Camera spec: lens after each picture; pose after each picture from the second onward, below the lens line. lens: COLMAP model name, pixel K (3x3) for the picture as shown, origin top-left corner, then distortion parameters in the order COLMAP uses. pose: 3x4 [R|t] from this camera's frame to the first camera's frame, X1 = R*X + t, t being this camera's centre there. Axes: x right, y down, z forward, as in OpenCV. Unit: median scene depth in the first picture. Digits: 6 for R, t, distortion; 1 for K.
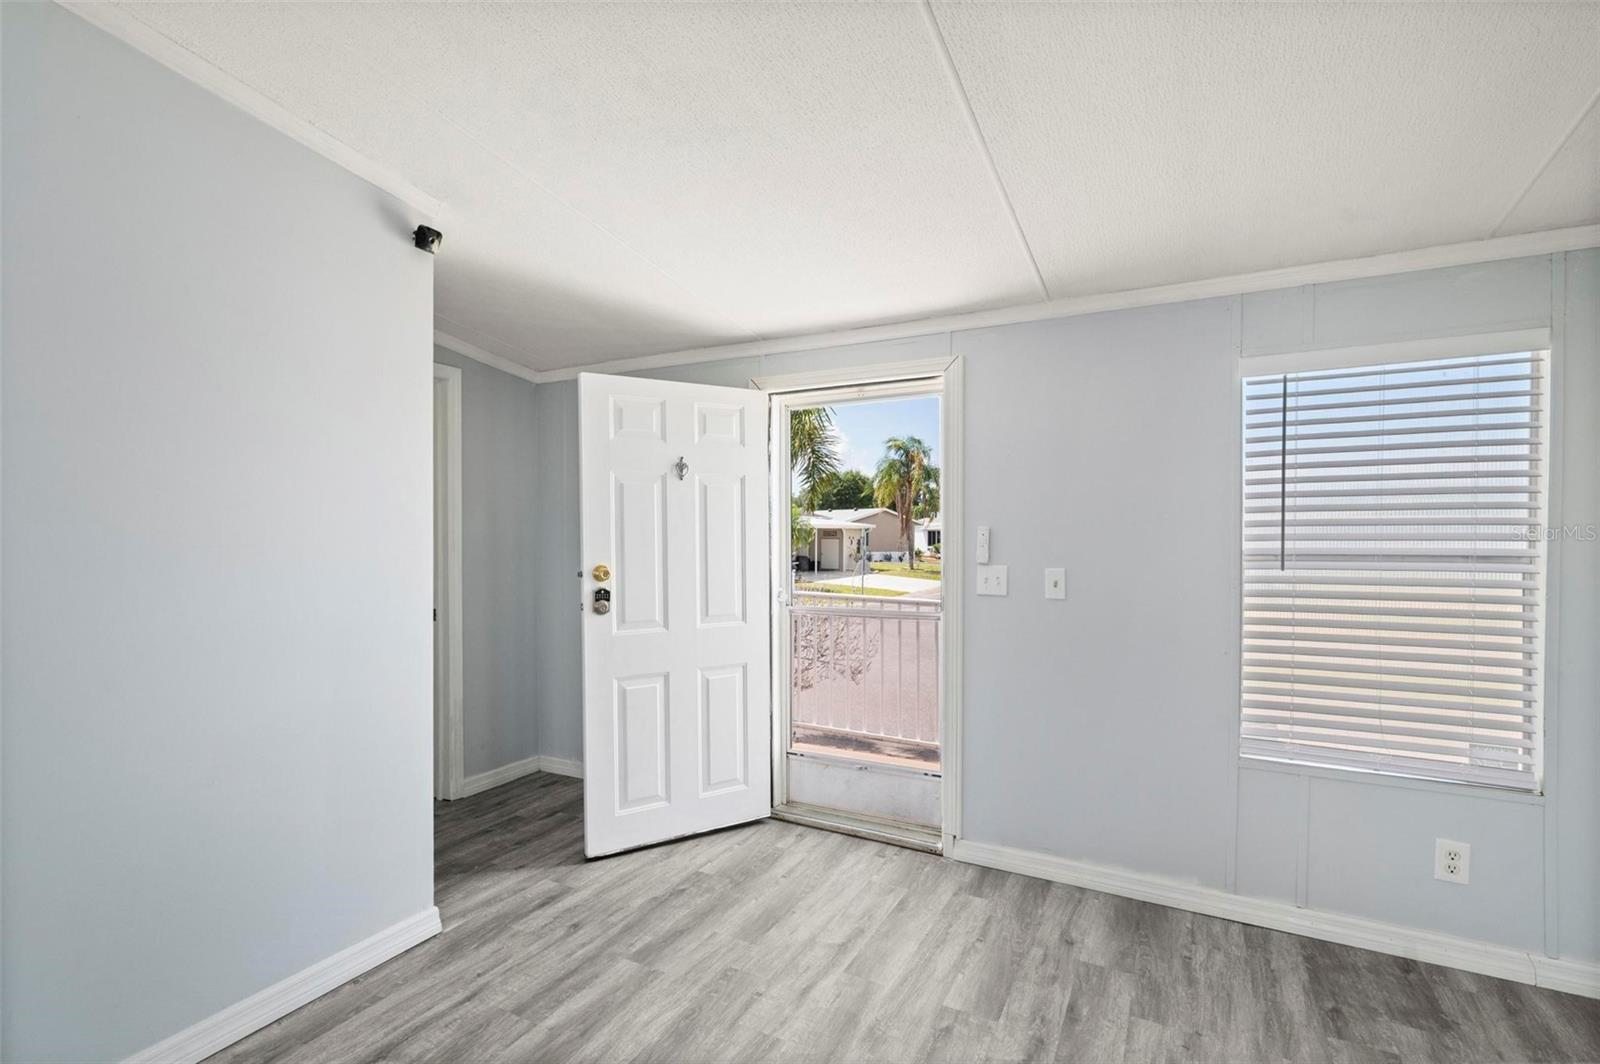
lens RADIAL K [[739.1, 0, 797.2], [0, 739.1, 539.0], [0, 0, 1]] dist [0.001630, 0.000342]
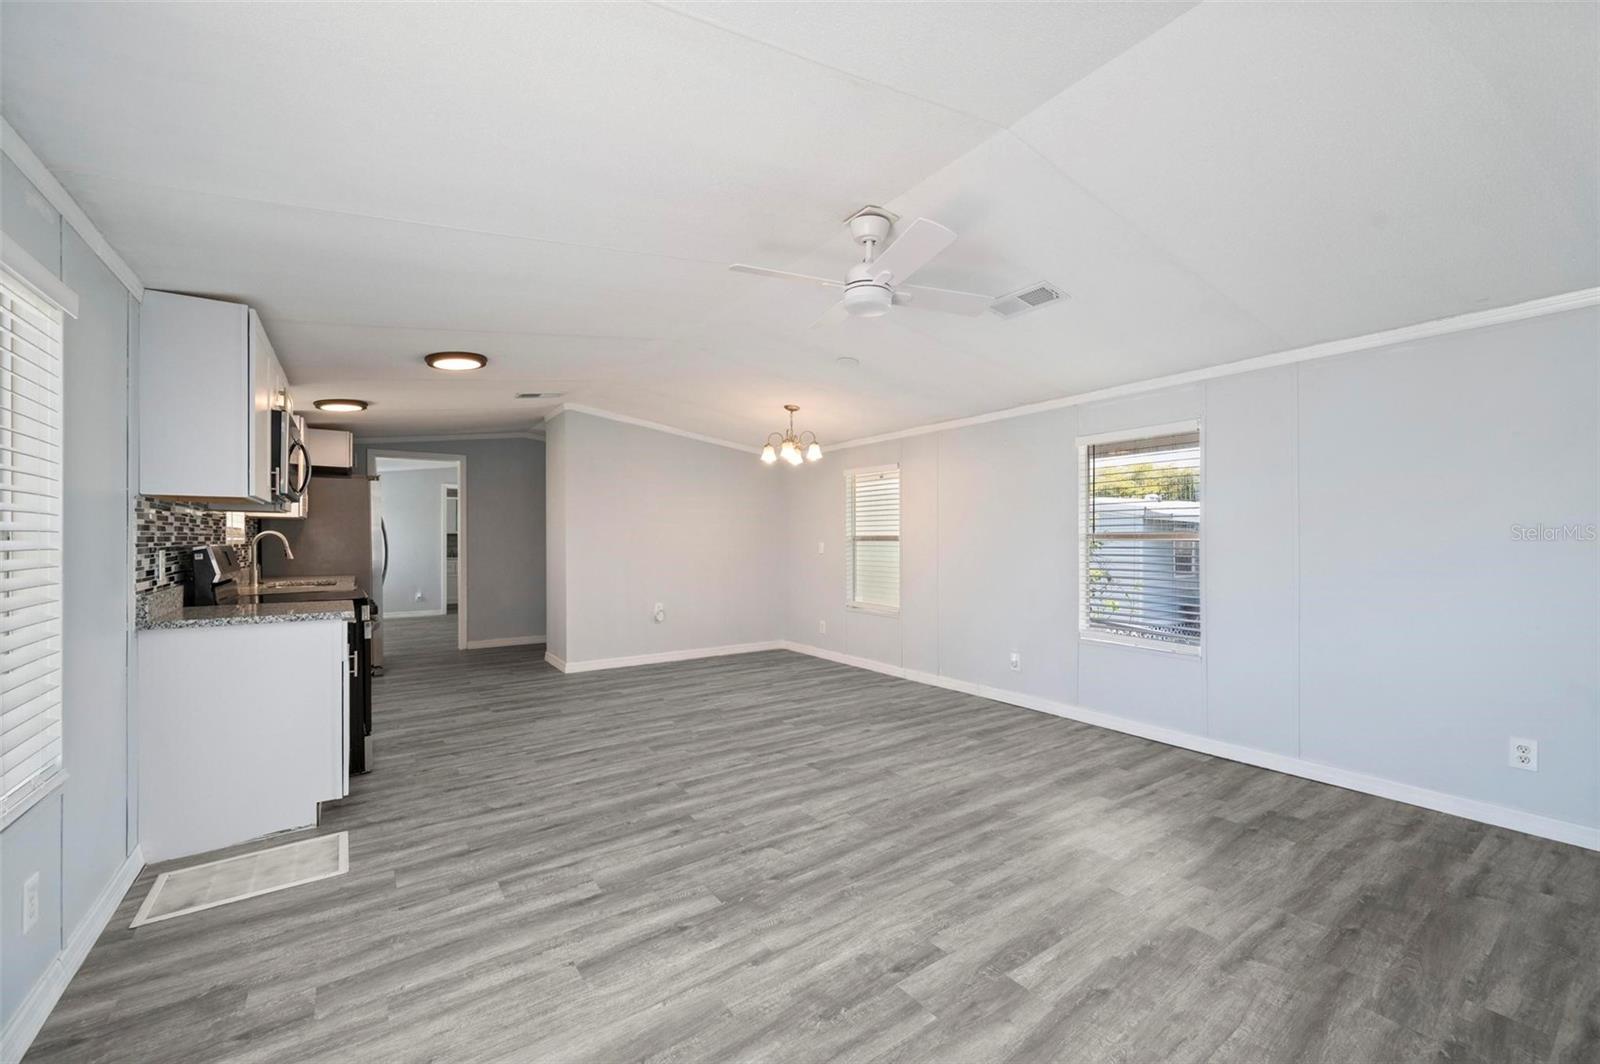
lens RADIAL K [[635.3, 0, 802.8], [0, 635.3, 534.8], [0, 0, 1]] dist [-0.000179, -0.000267]
pose [[-0.892396, 0.004389, 0.451232, -0.188026], [0.007637, 0.999956, 0.005376, 0.027434], [-0.451189, 0.008243, -0.892390, 1.152398]]
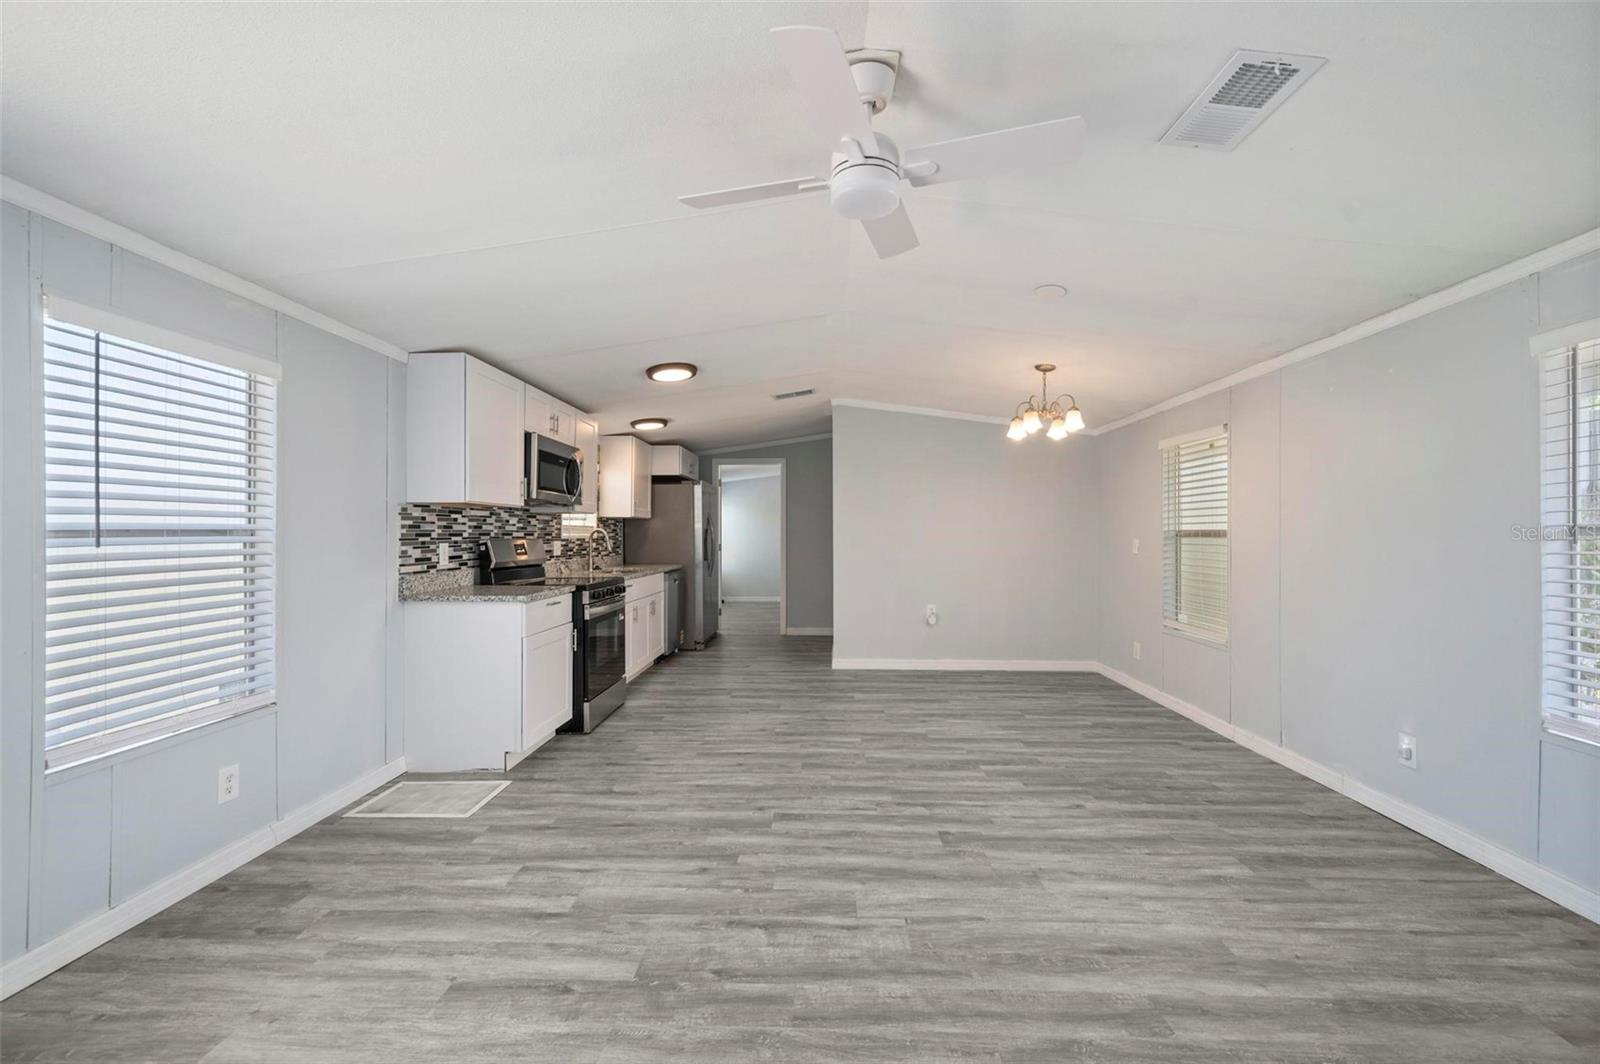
lens RADIAL K [[638.7, 0, 803.4], [0, 638.7, 531.1], [0, 0, 1]] dist [-0.000480, -0.000083]
pose [[-0.437912, 0.004952, 0.899004, -0.429093], [0.012968, 0.999916, 0.000809, 0.033047], [-0.898924, 0.012013, -0.437939, 0.565558]]
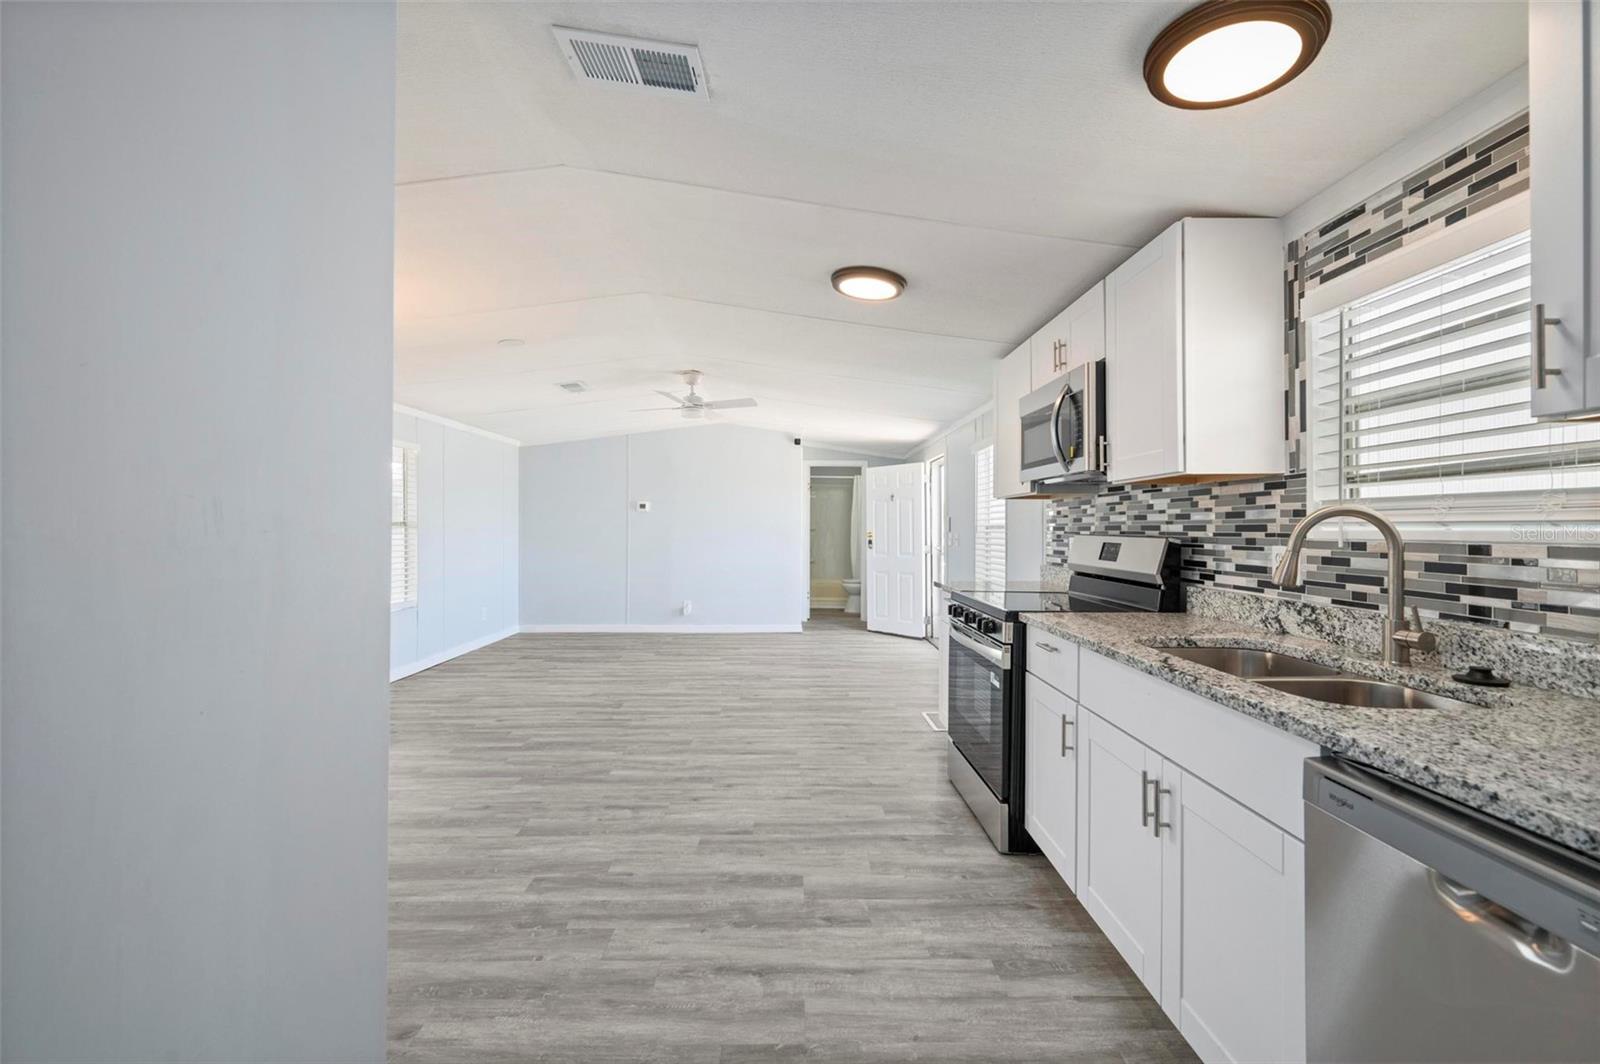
lens RADIAL K [[675.8, 0, 794.9], [0, 675.8, 529.2], [0, 0, 1]] dist [0.001497, -0.000041]
pose [[0.477766, 0.003703, -0.878480, 2.313357], [-0.016365, 0.999855, -0.004686, 0.050806], [0.878335, 0.016615, 0.477757, -0.578788]]
